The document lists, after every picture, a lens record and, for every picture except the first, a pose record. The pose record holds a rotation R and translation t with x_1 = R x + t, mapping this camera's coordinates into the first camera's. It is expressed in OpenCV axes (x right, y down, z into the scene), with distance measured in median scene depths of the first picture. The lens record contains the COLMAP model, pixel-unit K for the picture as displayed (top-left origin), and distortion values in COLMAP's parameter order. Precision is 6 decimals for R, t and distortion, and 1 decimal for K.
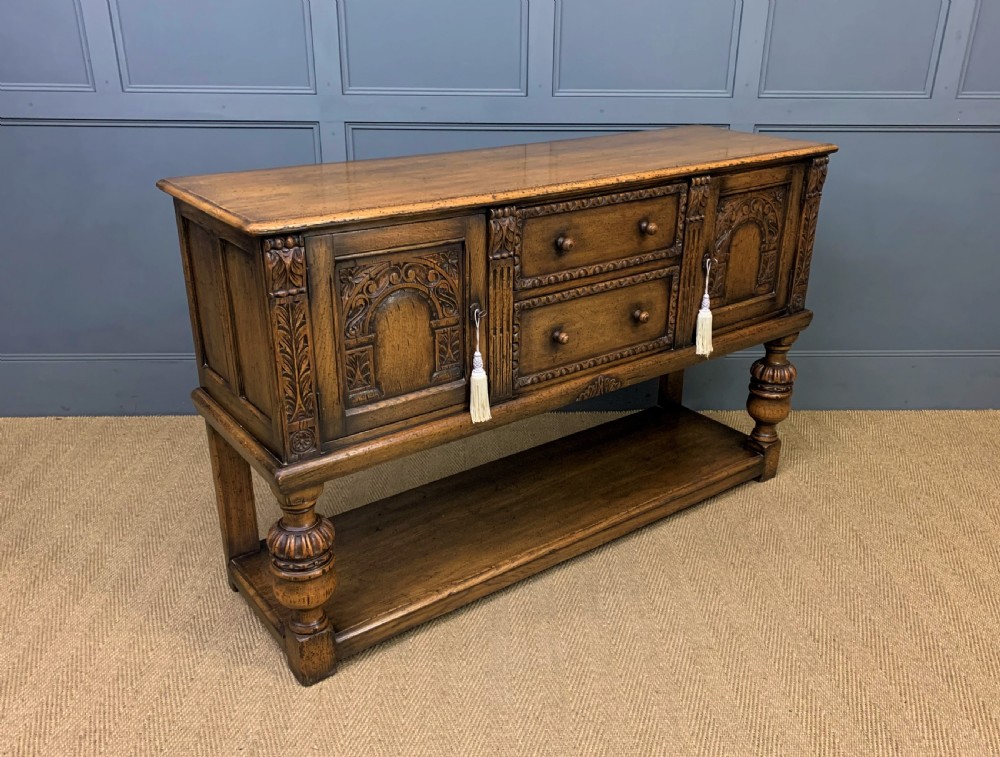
lens RADIAL K [[867.8, 0, 500.0], [0, 867.8, 378.5], [0, 0, 1]] dist [0.193853, -0.537500]
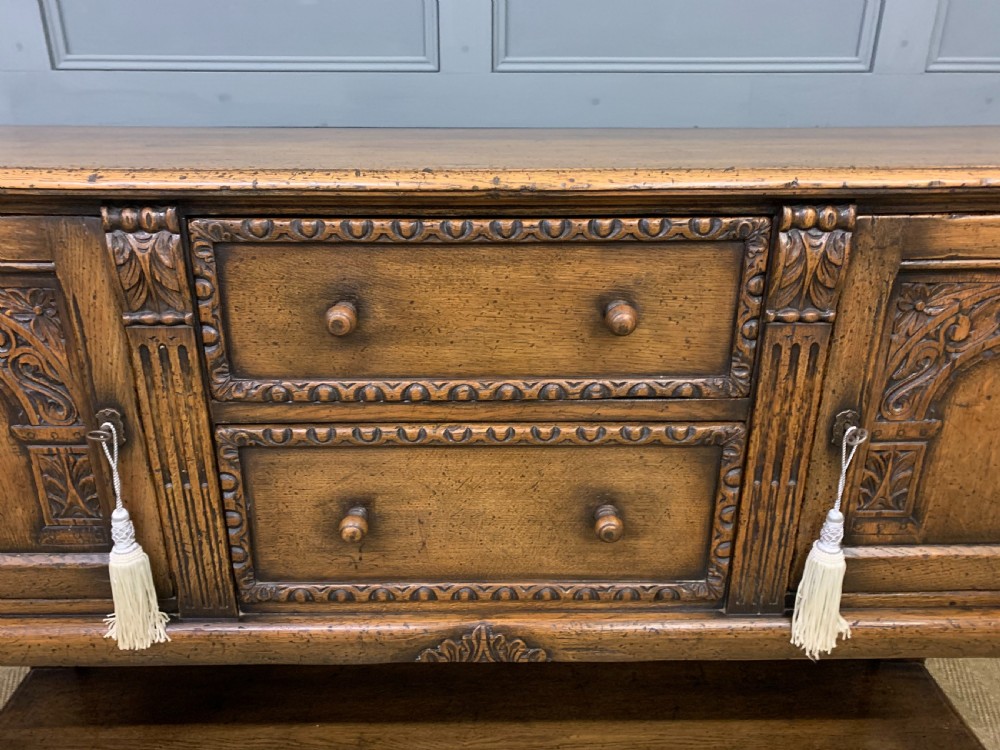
lens RADIAL K [[757.3, 0, 489.3], [0, 757.3, 375.3], [0, 0, 1]] dist [0.005204, 0.001590]
pose [[0.811458, 0.206443, -0.546734, 0.338728], [-0.223093, 0.974106, 0.036703, -0.158517], [0.540153, 0.092190, 0.836502, 0.747968]]
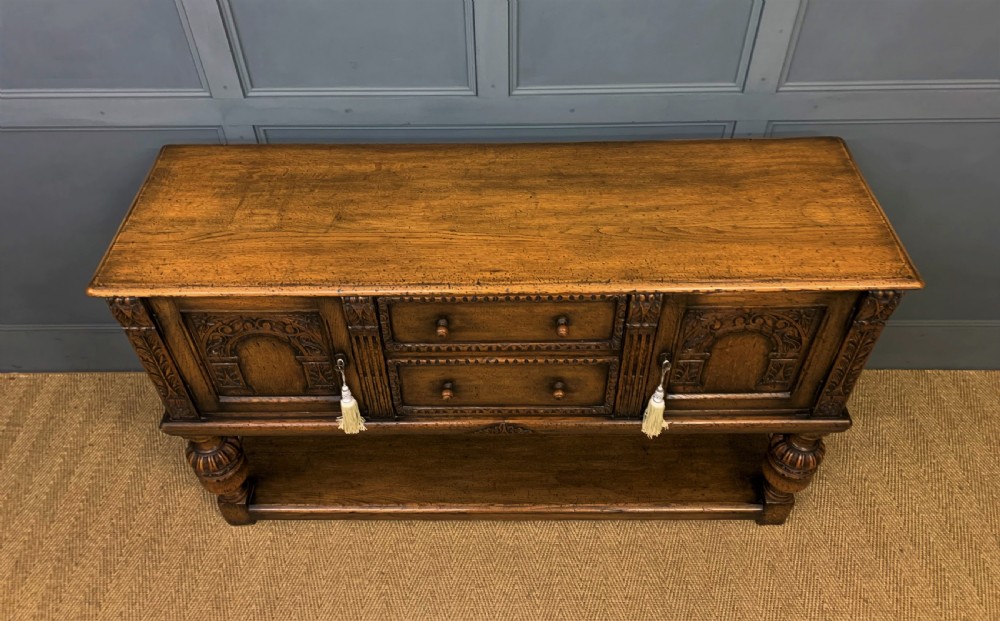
lens RADIAL K [[782.5, 0, 498.7], [0, 782.5, 245.8], [0, 0, 1]] dist [0.052626, -0.066323]
pose [[0.799932, 0.397377, -0.449667, 0.485072], [-0.214101, 0.889007, 0.404755, -0.609075], [0.560597, -0.227503, 0.796224, 0.368722]]
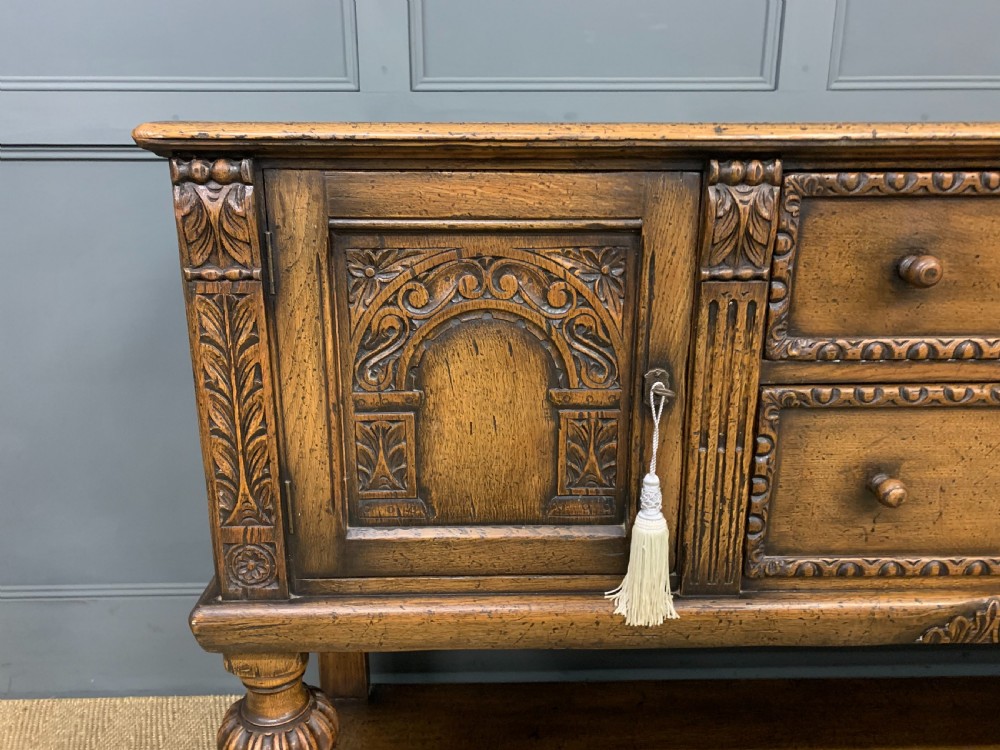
lens RADIAL K [[754.4, 0, 477.0], [0, 754.4, 380.9], [0, 0, 1]] dist [0.082422, -0.109794]
pose [[0.815885, 0.142207, -0.560454, 0.115814], [-0.214951, 0.974414, -0.065673, -0.032374], [0.536776, 0.174052, 0.825577, 0.596742]]
